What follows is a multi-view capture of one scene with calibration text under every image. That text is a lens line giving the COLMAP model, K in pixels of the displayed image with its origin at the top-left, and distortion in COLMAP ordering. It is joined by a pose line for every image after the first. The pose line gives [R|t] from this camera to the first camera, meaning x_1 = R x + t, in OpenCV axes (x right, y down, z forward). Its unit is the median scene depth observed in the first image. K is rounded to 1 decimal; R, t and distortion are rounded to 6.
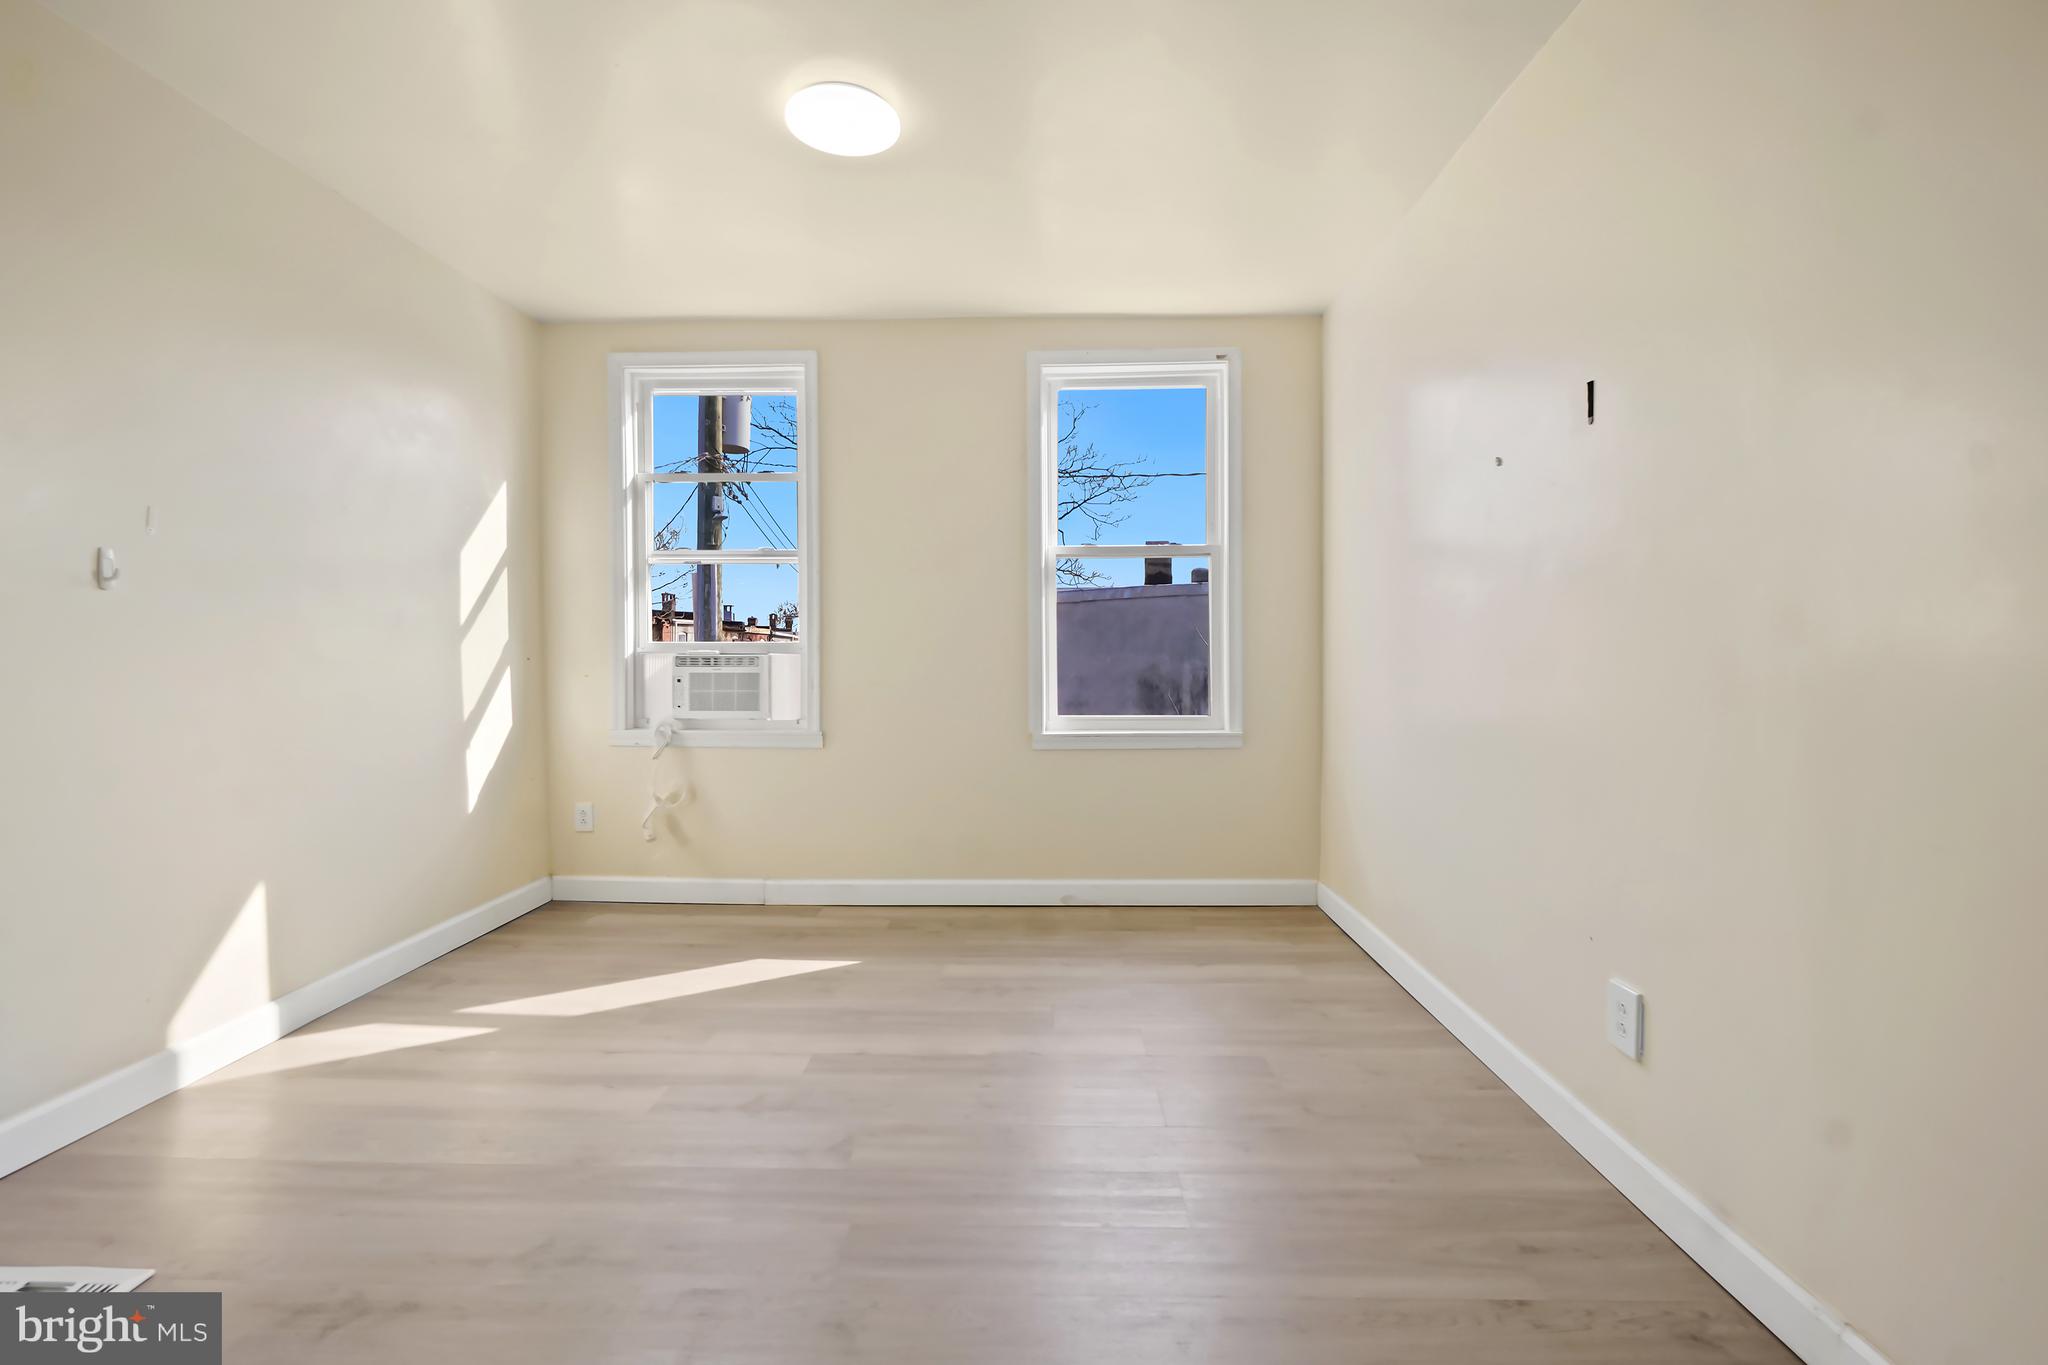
lens RADIAL K [[899.9, 0, 1027.3], [0, 899.9, 662.0], [0, 0, 1]] dist [0.000450, -0.002258]
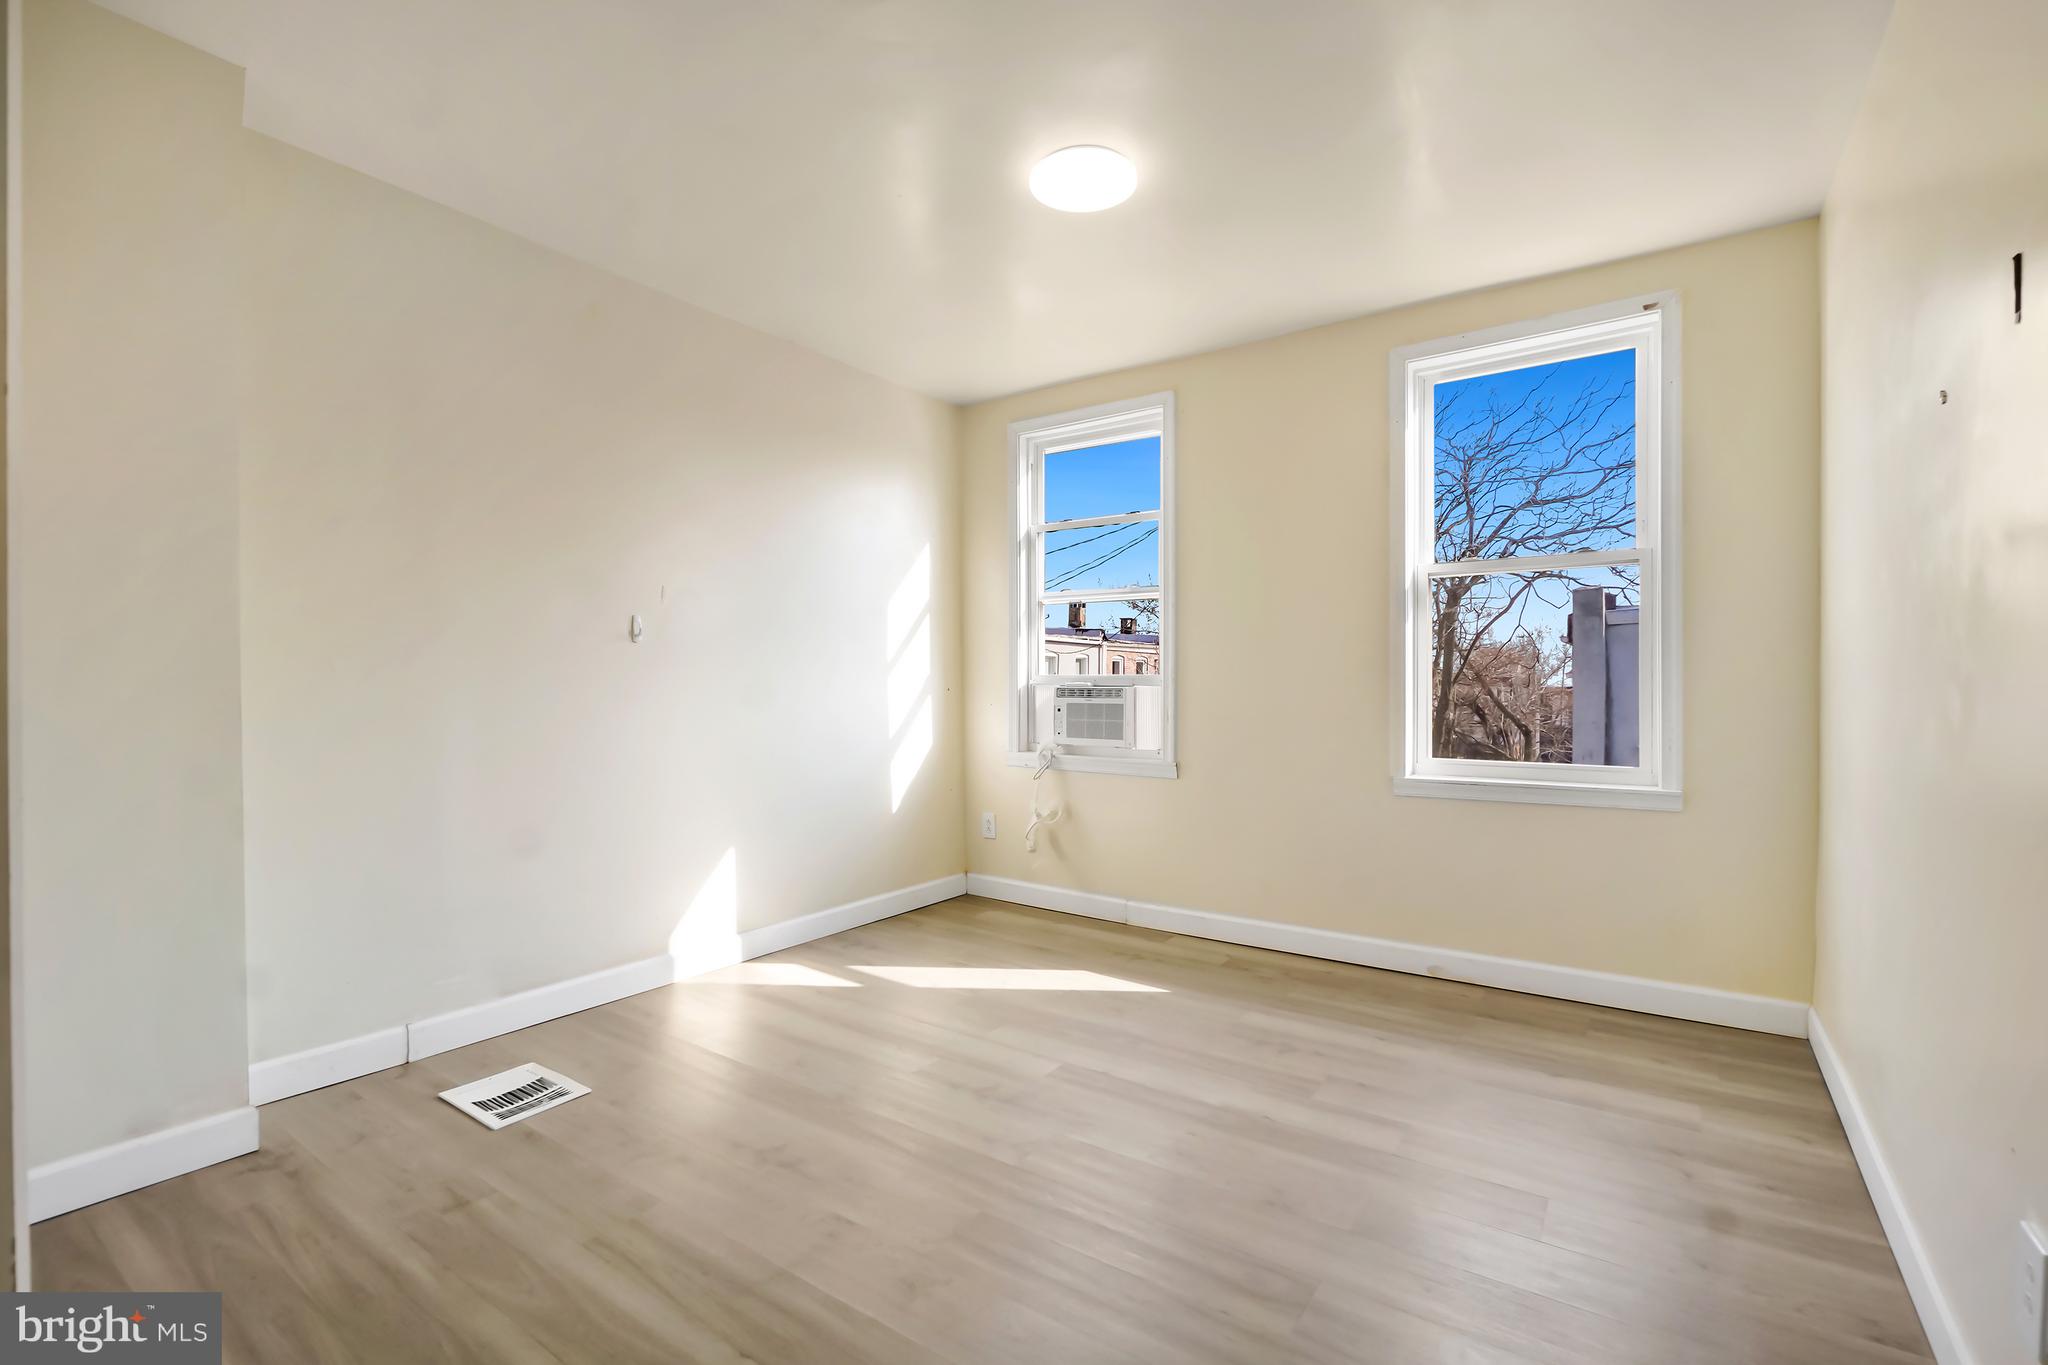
lens RADIAL K [[909.0, 0, 1024.1], [0, 909.0, 688.9], [0, 0, 1]] dist [-0.000259, -0.000505]
pose [[0.831025, 0.005755, -0.556205, 0.202413], [-0.008235, 0.999964, -0.001957, -0.002514], [0.556174, 0.006206, 0.831043, 0.049087]]
